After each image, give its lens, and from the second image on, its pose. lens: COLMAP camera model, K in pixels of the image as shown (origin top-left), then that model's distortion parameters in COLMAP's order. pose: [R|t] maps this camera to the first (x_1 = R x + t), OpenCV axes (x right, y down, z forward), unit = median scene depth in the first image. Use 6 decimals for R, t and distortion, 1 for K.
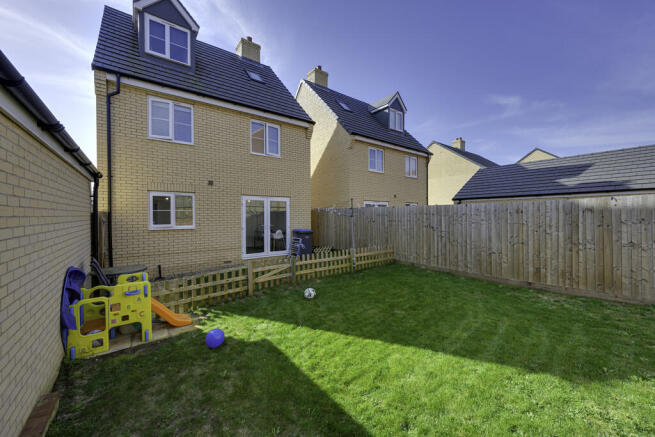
lens RADIAL K [[259.2, 0, 327.5], [0, 259.2, 218.5], [0, 0, 1]] dist [-0.001271, -0.000105]
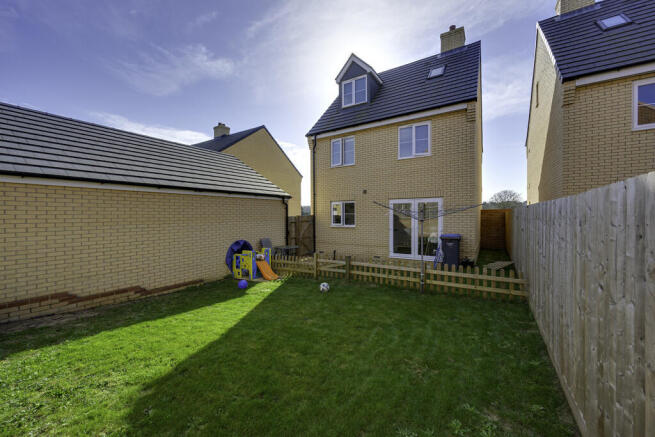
lens RADIAL K [[259.2, 0, 327.5], [0, 259.2, 218.5], [0, 0, 1]] dist [-0.001271, -0.000105]
pose [[0.341641, 0.013379, -0.939735, 0.653978], [-0.005704, 0.999910, 0.012162, -0.021308], [0.939813, 0.001206, 0.341686, 0.392970]]
